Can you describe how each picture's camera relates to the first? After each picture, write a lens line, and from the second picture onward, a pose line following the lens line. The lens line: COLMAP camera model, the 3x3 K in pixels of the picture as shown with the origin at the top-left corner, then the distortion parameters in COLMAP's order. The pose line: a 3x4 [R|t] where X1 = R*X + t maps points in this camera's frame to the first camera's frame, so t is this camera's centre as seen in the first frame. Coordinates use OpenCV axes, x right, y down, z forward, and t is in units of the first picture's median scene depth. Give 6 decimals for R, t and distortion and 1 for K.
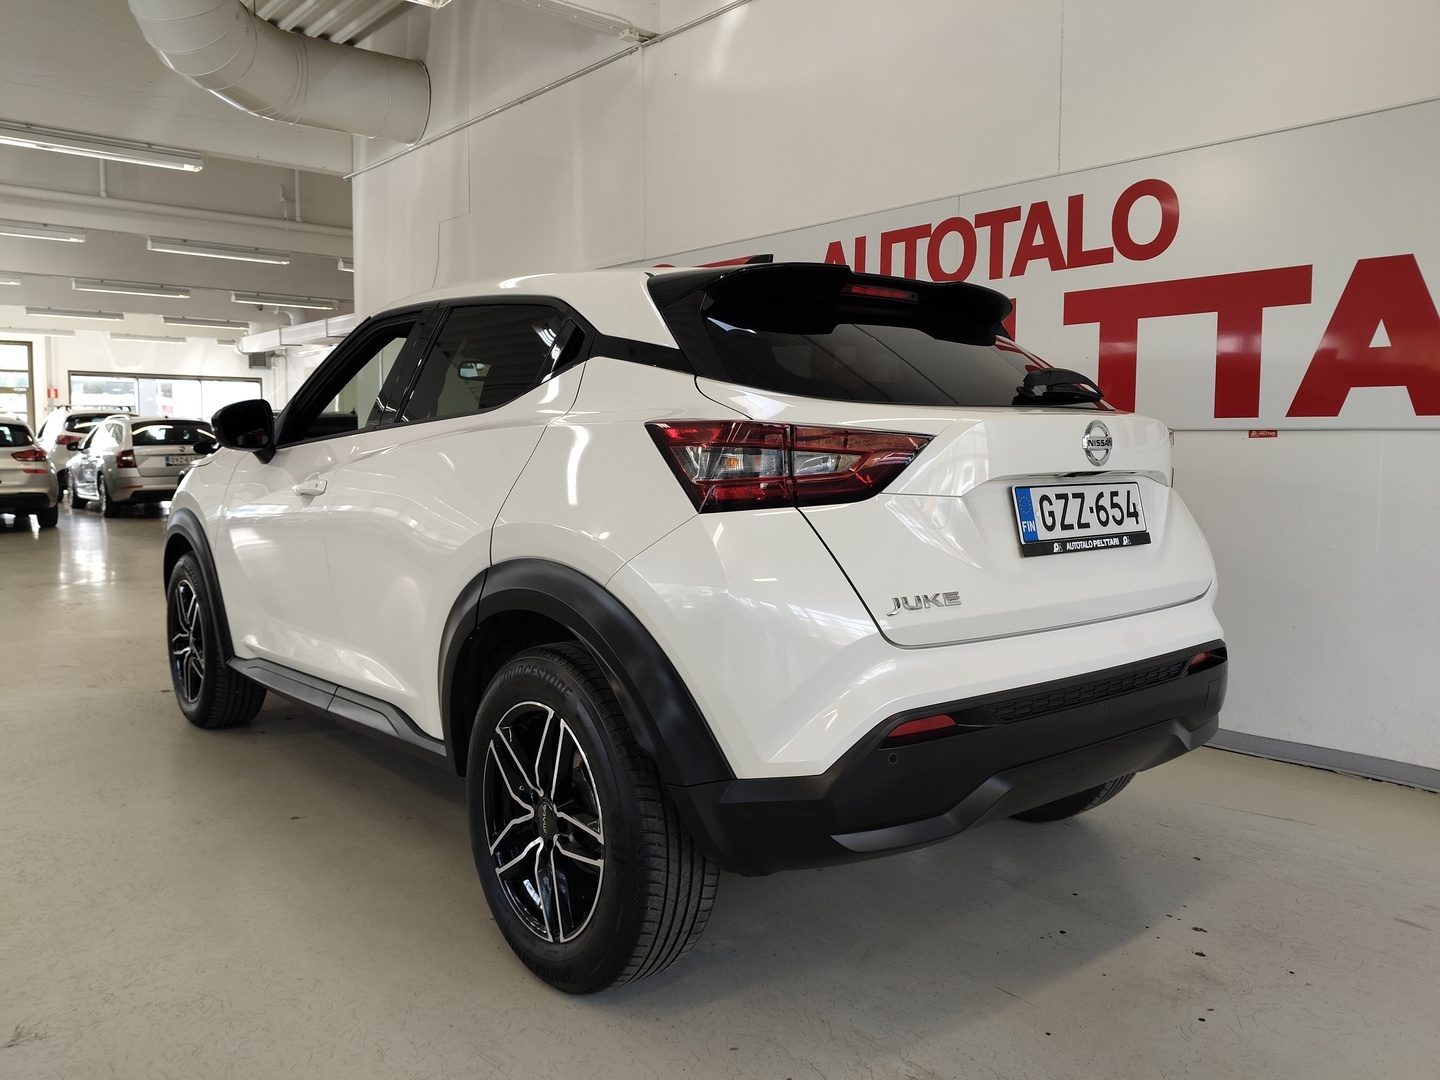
lens RADIAL K [[1088.9, 0, 720.0], [0, 1088.9, 540.0], [0, 0, 1]] dist [0.008820, -0.035080]
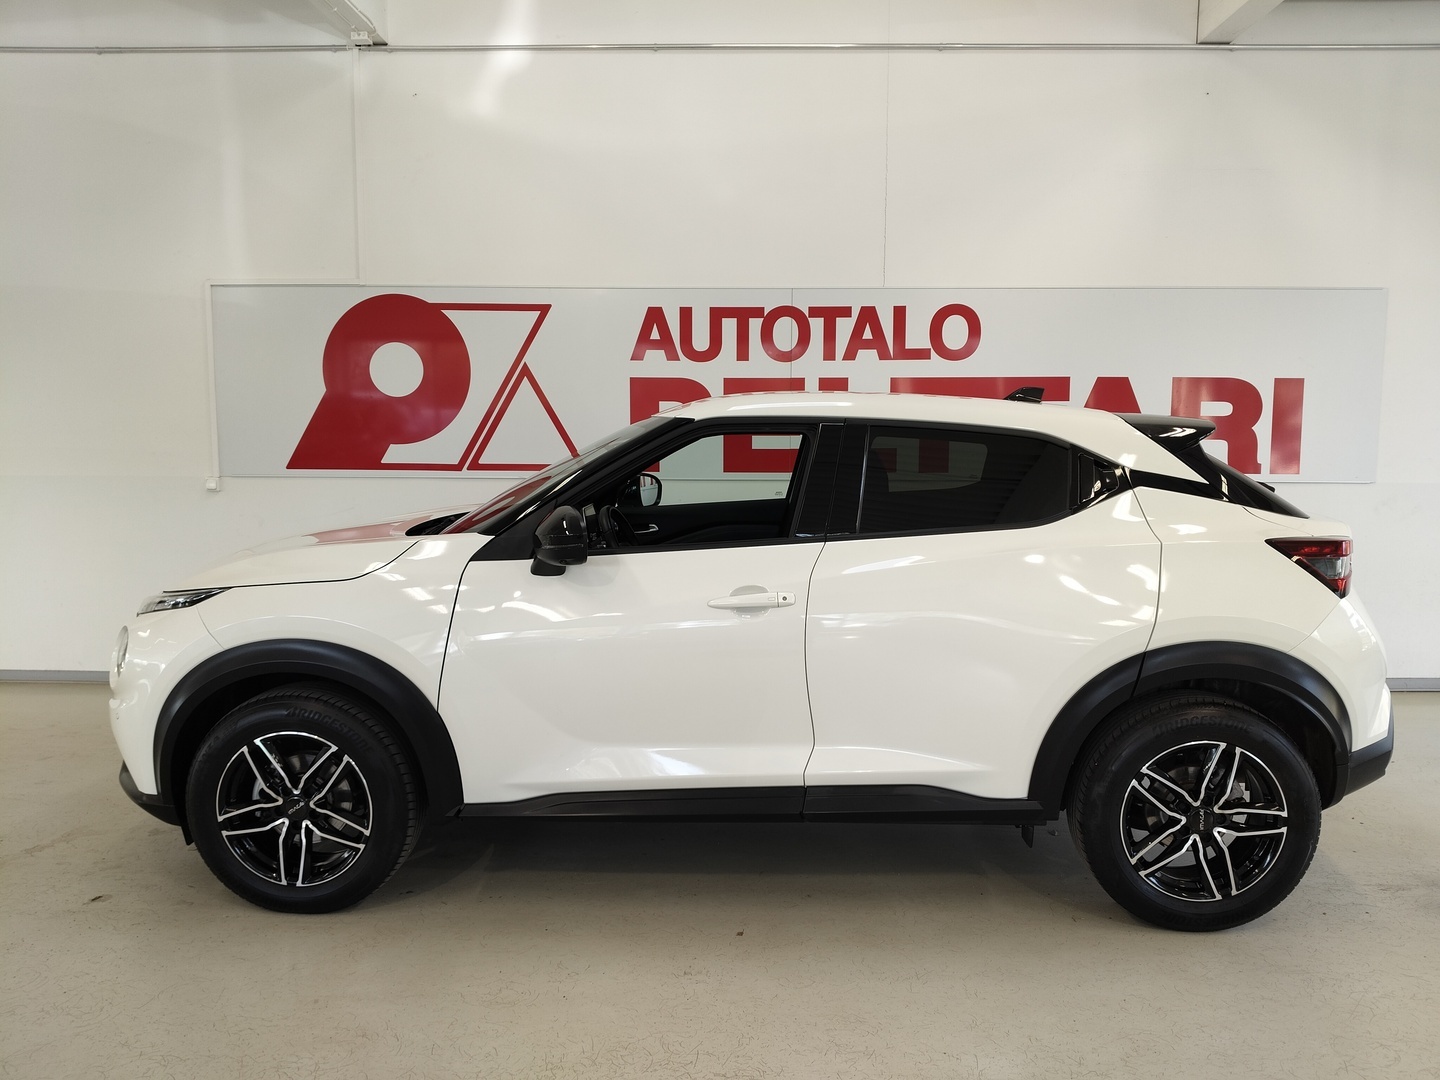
lens RADIAL K [[1066.1, 0, 732.8], [0, 1066.1, 554.7], [0, 0, 1]] dist [0.005006, -0.002941]
pose [[0.670379, -0.103607, 0.734750, -0.618054], [0.066799, 0.994610, 0.079303, -0.097360], [-0.739006, -0.004082, 0.673686, 0.196931]]
